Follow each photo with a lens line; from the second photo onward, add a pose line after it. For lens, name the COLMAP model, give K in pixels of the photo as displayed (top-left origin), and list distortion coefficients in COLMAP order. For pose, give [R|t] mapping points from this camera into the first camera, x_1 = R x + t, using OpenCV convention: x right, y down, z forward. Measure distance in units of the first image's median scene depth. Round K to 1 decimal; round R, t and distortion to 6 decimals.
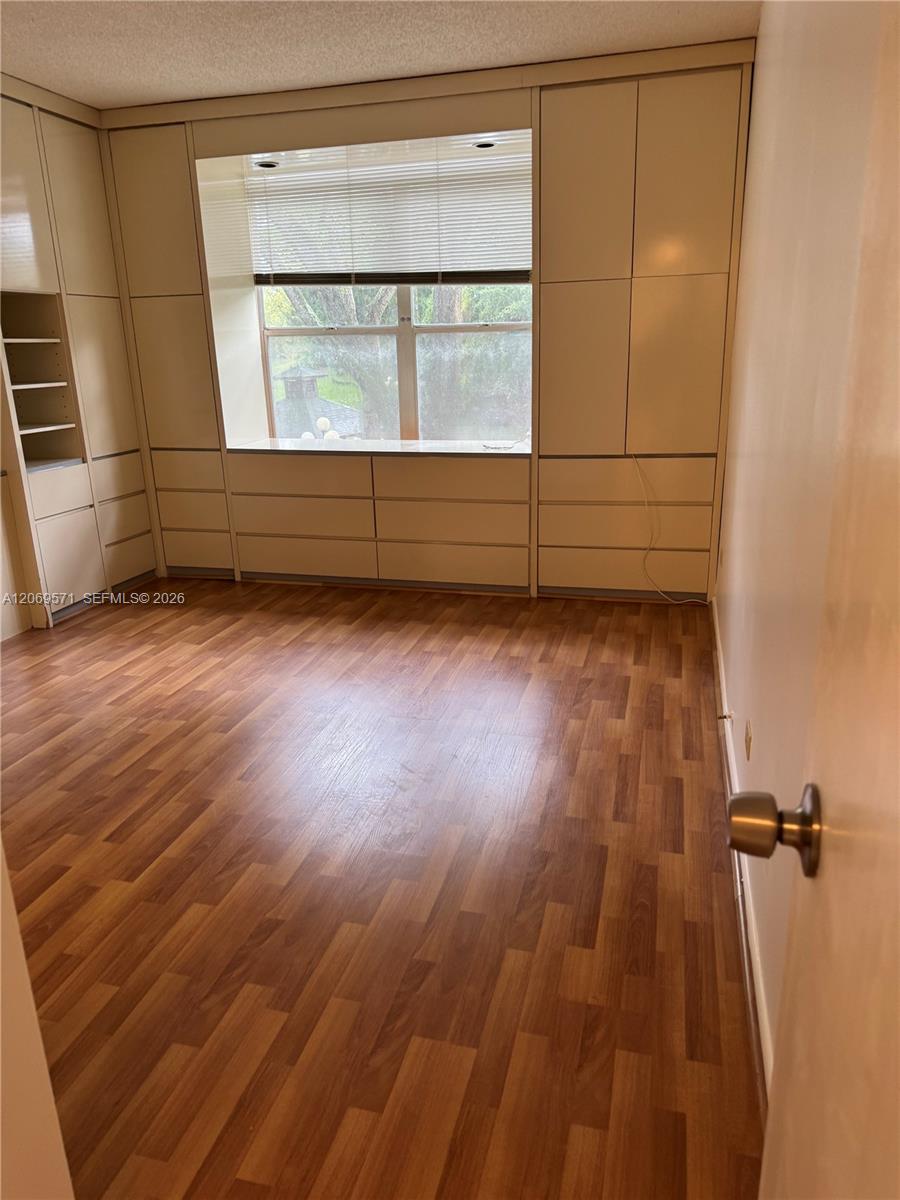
lens RADIAL K [[834.5, 0, 447.6], [0, 834.5, 596.2], [0, 0, 1]] dist [0.059197, -0.059007]
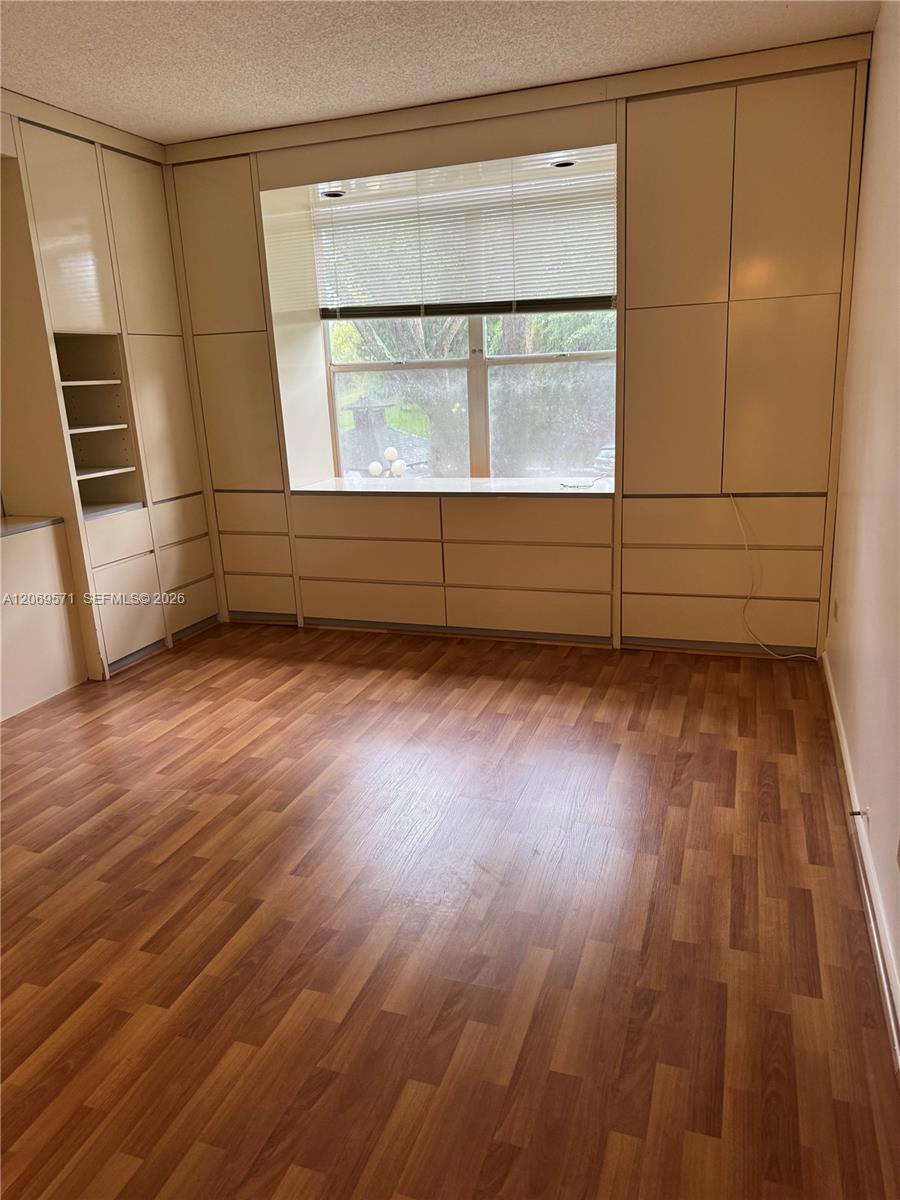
lens RADIAL K [[834.5, 0, 445.9], [0, 834.5, 596.6], [0, 0, 1]] dist [0.059197, -0.059007]
pose [[0.996700, 0.001352, -0.081165, -0.010292], [-0.003563, 0.999626, -0.027096, -0.035018], [0.081098, 0.027296, 0.996332, 0.082092]]
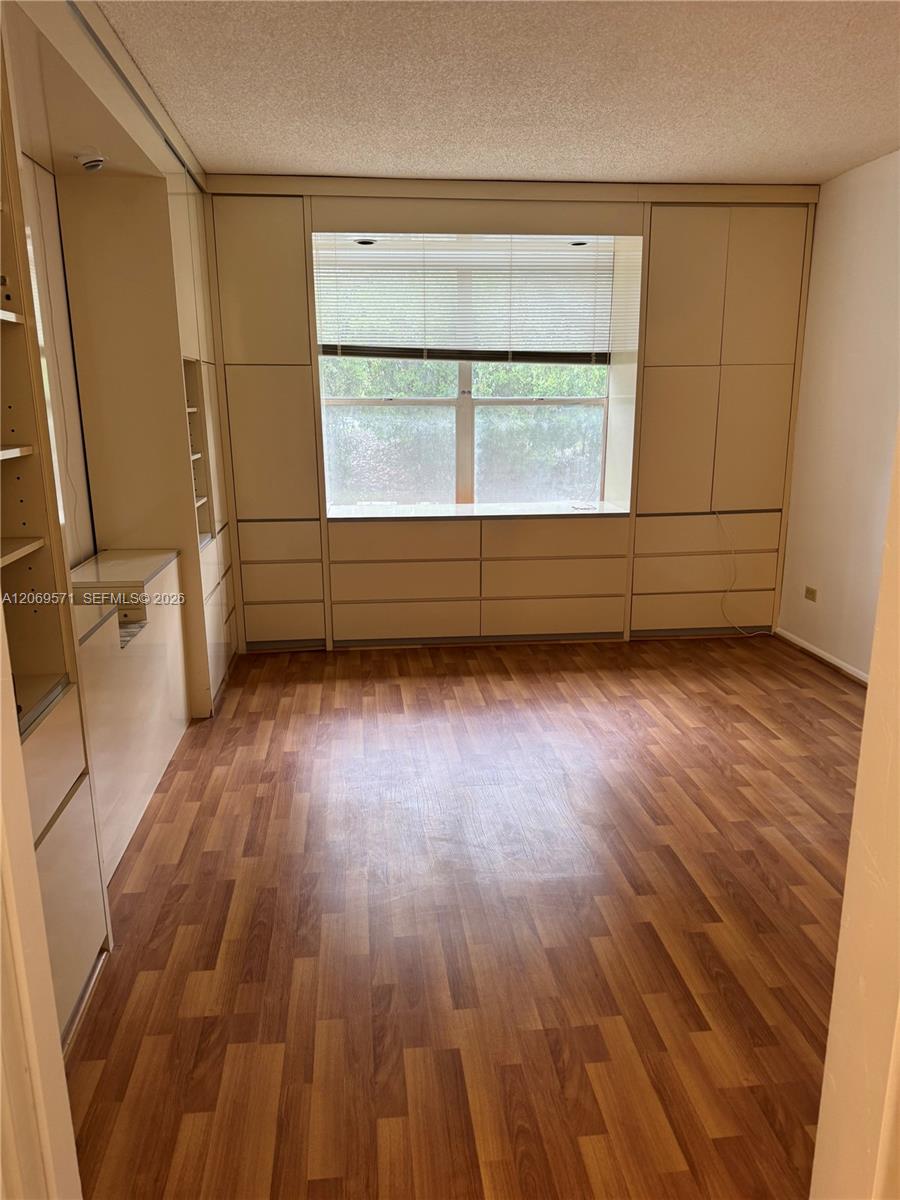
lens RADIAL K [[834.5, 0, 432.8], [0, 834.5, 597.5], [0, 0, 1]] dist [0.059197, -0.059007]
pose [[0.934680, -0.063386, 0.349794, -0.602501], [0.085505, 0.995174, -0.048142, -0.028871], [-0.345055, 0.074906, 0.935589, 0.053486]]
